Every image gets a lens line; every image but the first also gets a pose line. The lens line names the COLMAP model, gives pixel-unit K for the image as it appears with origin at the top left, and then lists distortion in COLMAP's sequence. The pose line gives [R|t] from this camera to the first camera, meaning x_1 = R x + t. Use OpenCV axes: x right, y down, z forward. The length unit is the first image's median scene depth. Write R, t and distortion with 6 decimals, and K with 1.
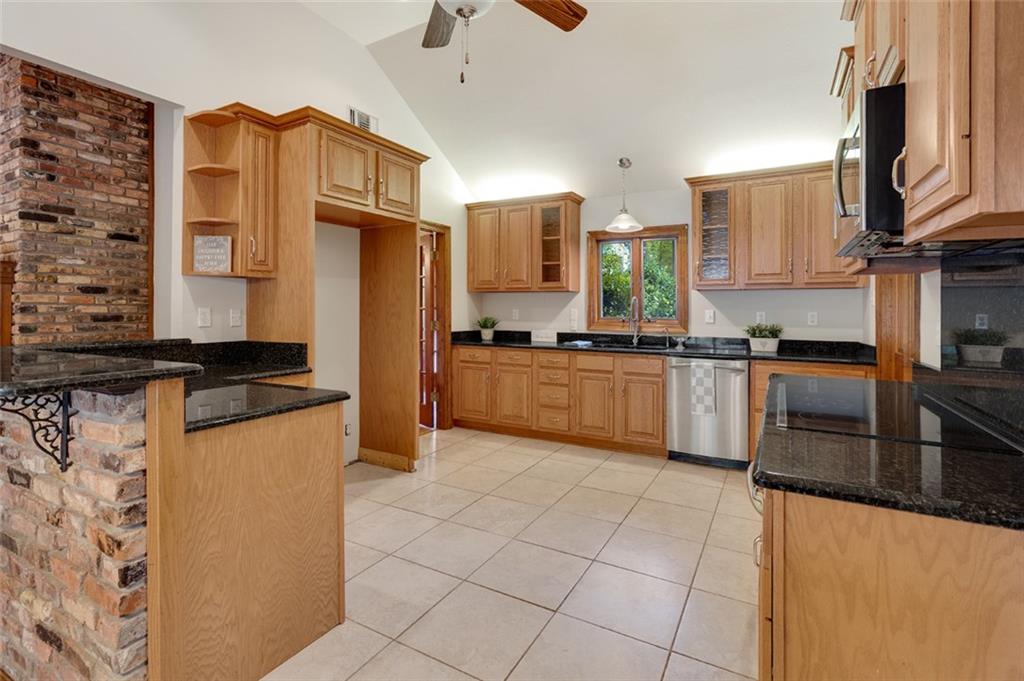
lens RADIAL K [[477.9, 0, 510.4], [0, 477.9, 307.5], [0, 0, 1]] dist [-0.001392, 0.000087]
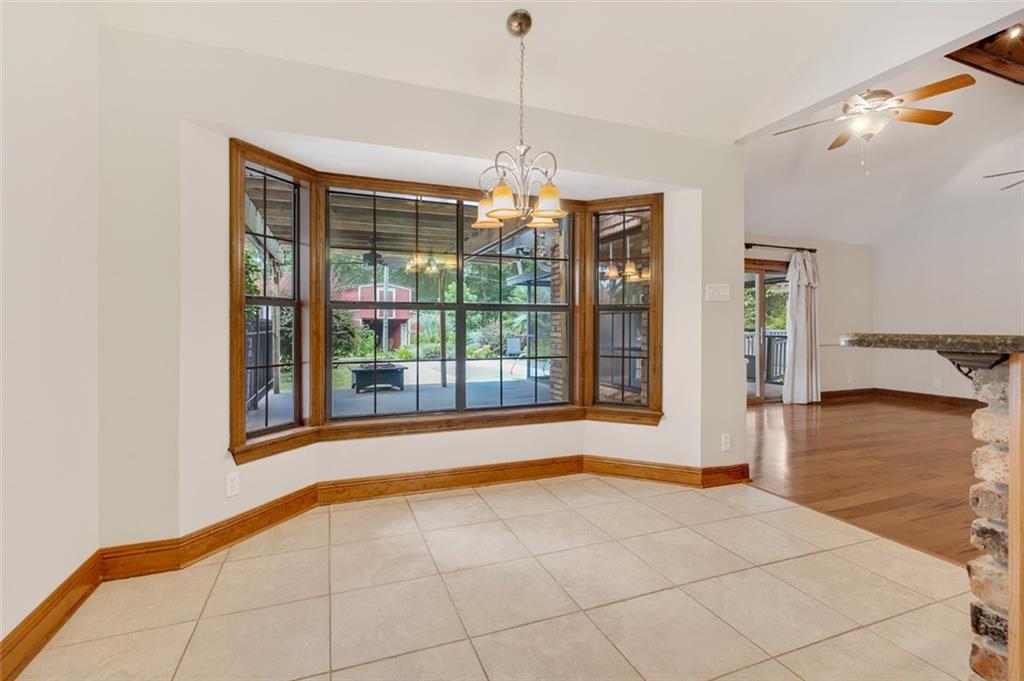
lens RADIAL K [[478.7, 0, 517.3], [0, 478.7, 330.3], [0, 0, 1]] dist [0.000129, 0.000653]
pose [[-0.633123, 0.002643, -0.774046, 0.065718], [-0.003400, 0.999975, 0.006195, 0.039718], [0.774043, 0.006553, -0.633099, 0.300691]]
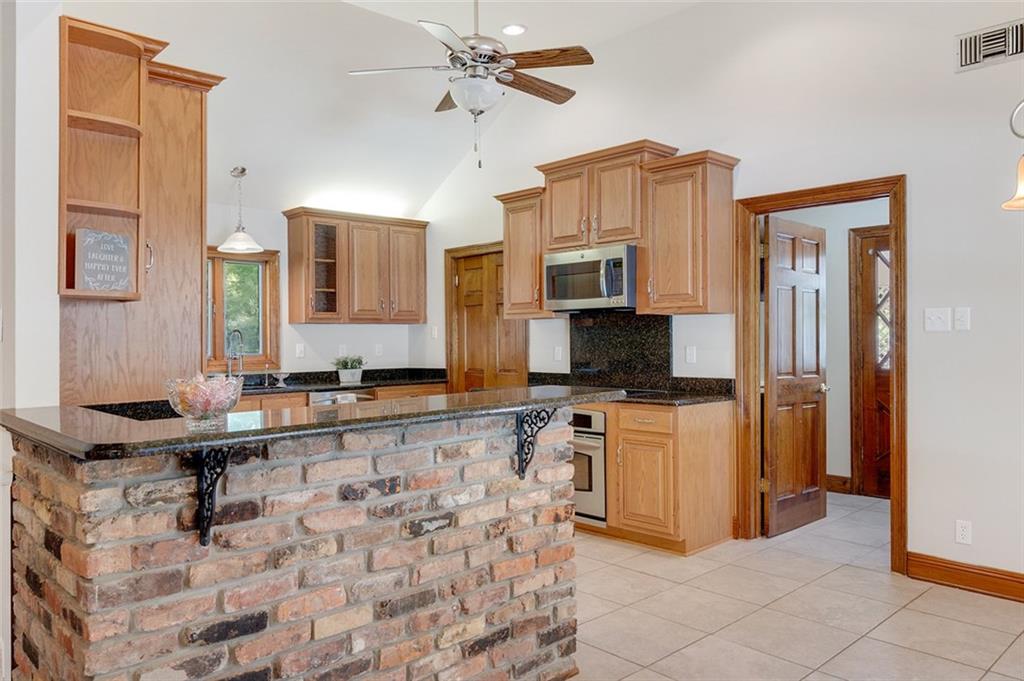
lens RADIAL K [[735.1, 0, 516.0], [0, 735.1, 335.2], [0, 0, 1]] dist [-0.005895, -0.000645]
pose [[0.306141, -0.003215, 0.951981, -0.980537], [0.008308, 0.999965, 0.000706, -0.010670], [-0.951950, 0.007693, 0.306157, 0.154504]]
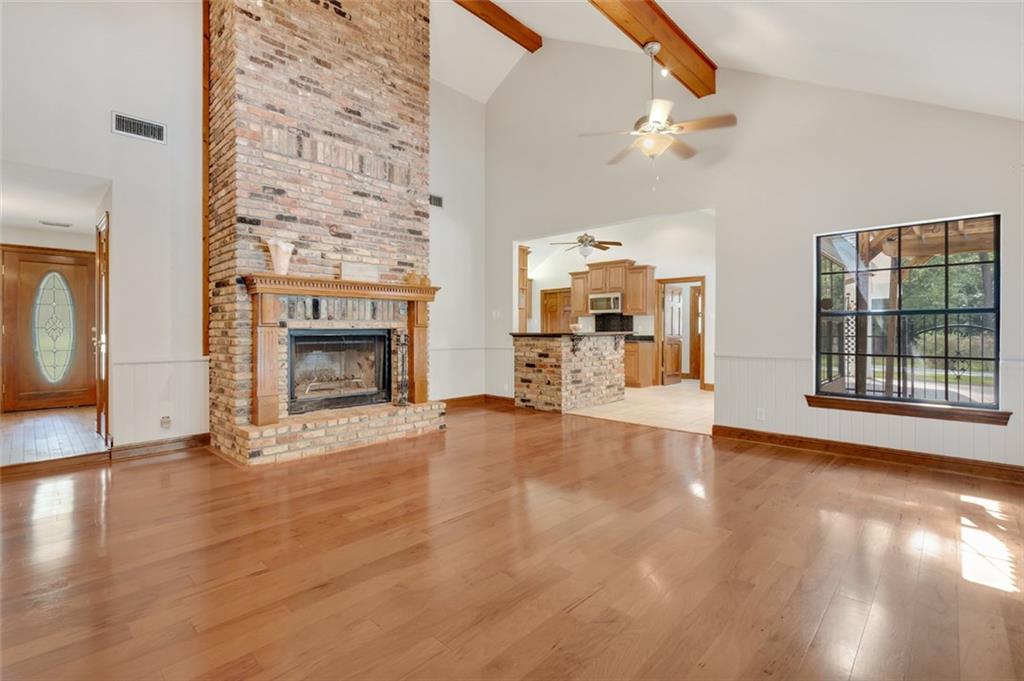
lens RADIAL K [[478.7, 0, 517.3], [0, 478.7, 330.3], [0, 0, 1]] dist [0.000129, 0.000653]
pose [[0.232575, 0.000871, 0.972578, -2.311608], [-0.002172, 0.999998, -0.000376, 0.038780], [-0.972576, -0.002024, 0.232576, 0.295014]]
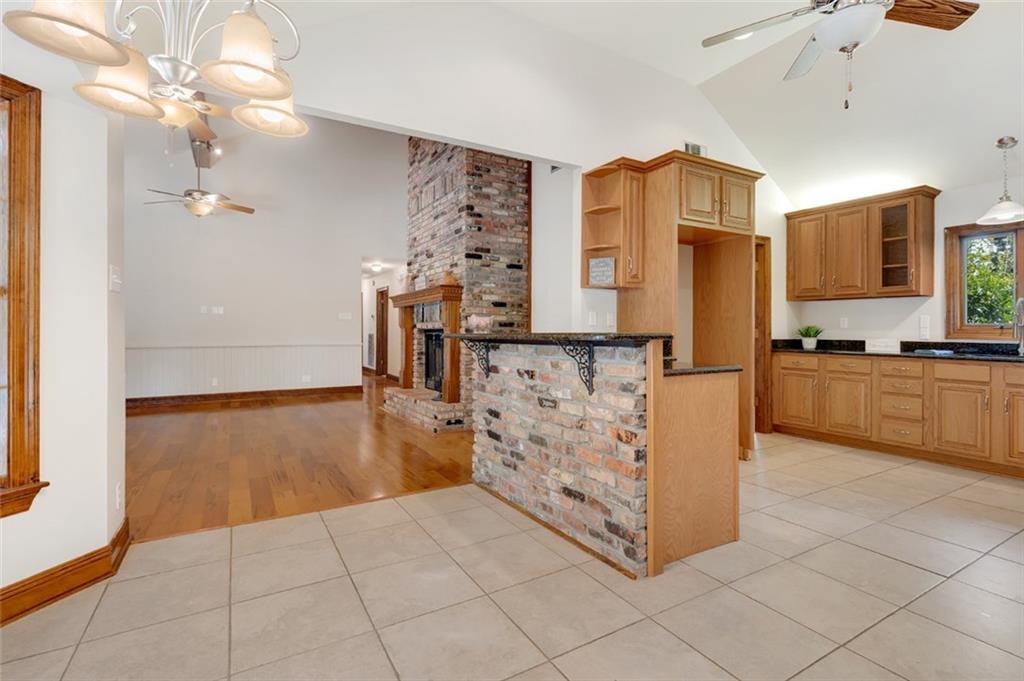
lens RADIAL K [[478.7, 0, 517.3], [0, 478.7, 330.3], [0, 0, 1]] dist [0.000129, 0.000653]
pose [[0.866079, 0.000040, -0.499908, -0.108177], [0.001107, 0.999997, 0.001999, 0.038328], [0.499906, -0.002284, 0.866076, -0.220958]]
